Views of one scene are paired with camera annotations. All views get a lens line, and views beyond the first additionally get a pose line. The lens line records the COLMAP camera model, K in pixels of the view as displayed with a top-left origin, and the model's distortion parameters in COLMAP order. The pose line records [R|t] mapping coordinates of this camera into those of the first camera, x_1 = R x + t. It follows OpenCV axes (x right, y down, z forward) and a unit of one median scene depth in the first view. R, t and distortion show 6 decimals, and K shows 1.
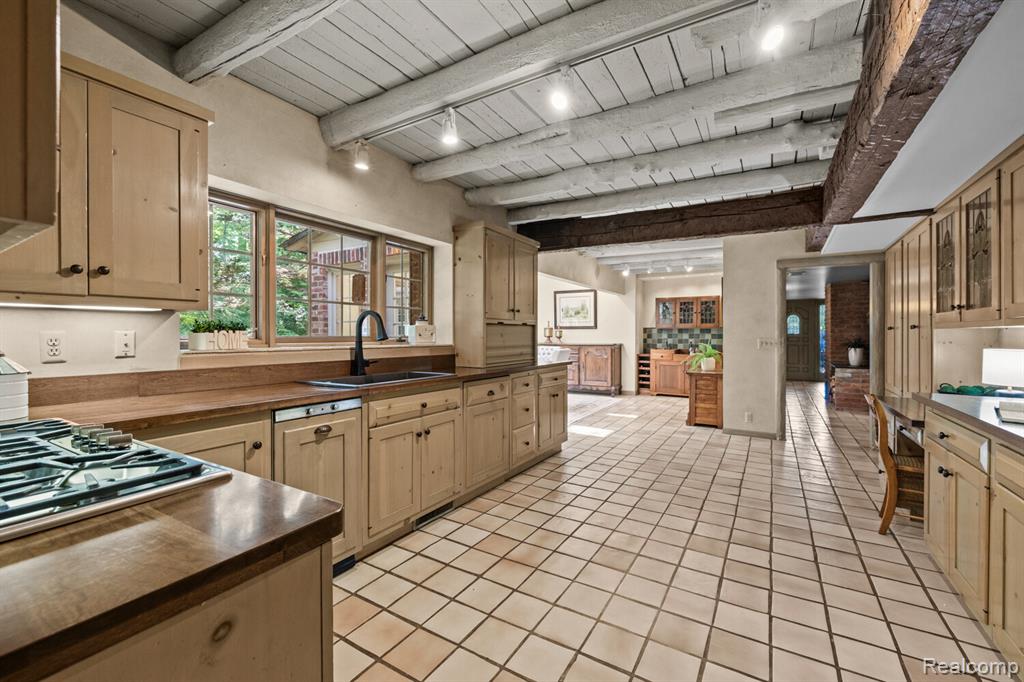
lens RADIAL K [[428.5, 0, 513.2], [0, 428.5, 340.9], [0, 0, 1]] dist [0.003234, -0.000227]
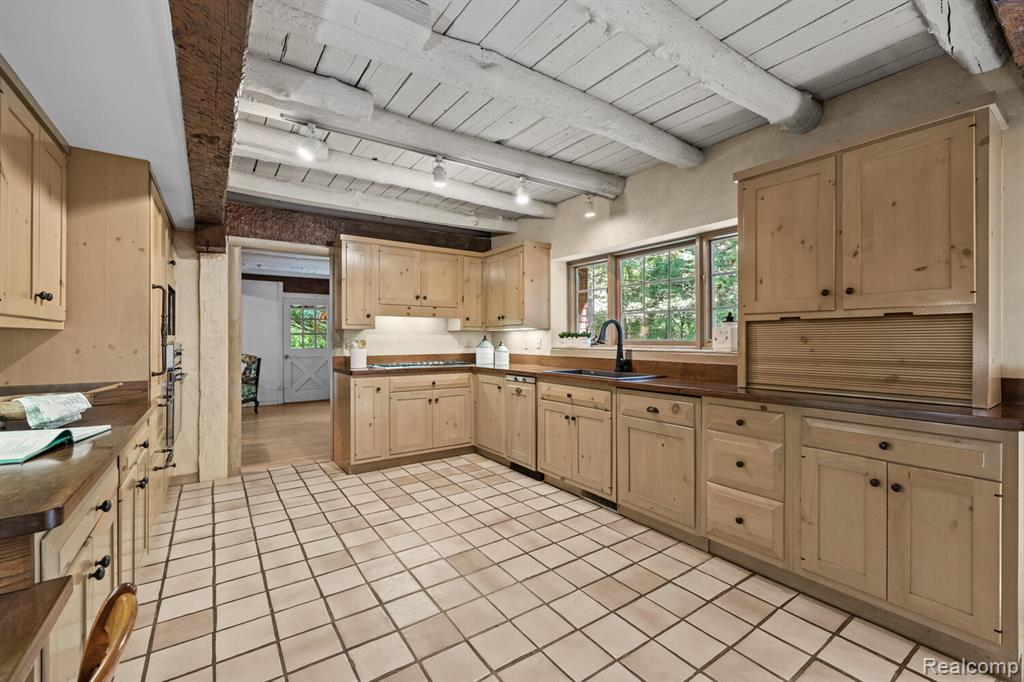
lens RADIAL K [[428.5, 0, 509.4], [0, 428.5, 339.6], [0, 0, 1]] dist [0.003234, -0.000227]
pose [[-0.408663, 0.002624, -0.912681, 1.071444], [-0.008523, 0.999941, 0.006691, -0.021795], [0.912645, 0.010513, -0.408617, 1.433535]]
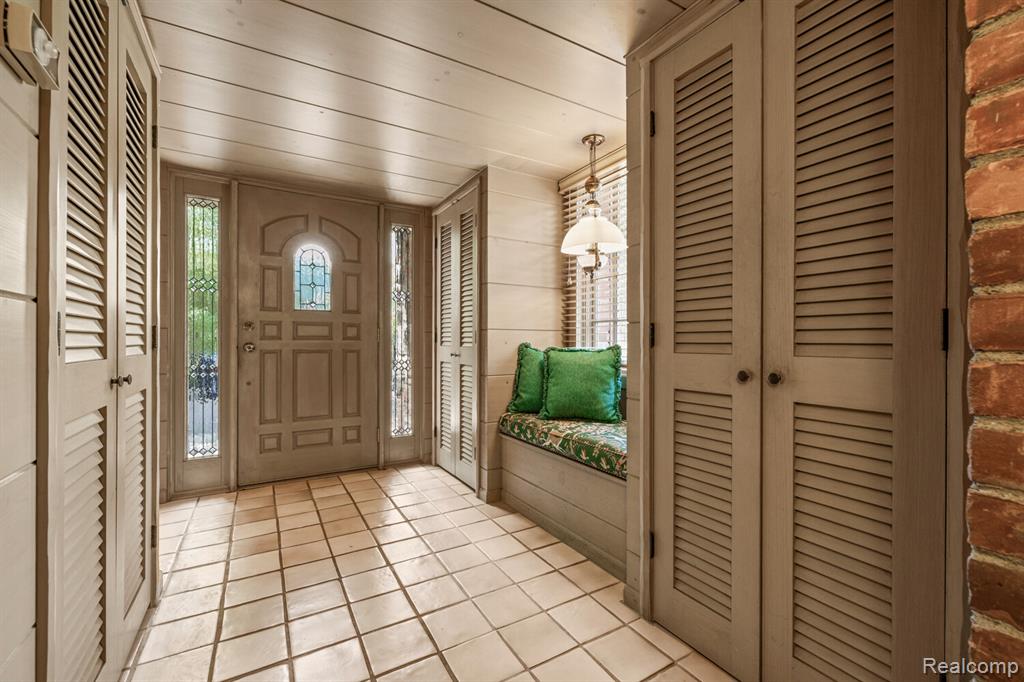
lens RADIAL K [[428.5, 0, 510.9], [0, 428.5, 343.1], [0, 0, 1]] dist [0.003234, -0.000227]
pose [[0.467823, -0.001603, 0.883821, 0.046062], [0.007258, 0.999972, -0.002028, 0.000692], [-0.883792, 0.007364, 0.467821, 0.074393]]
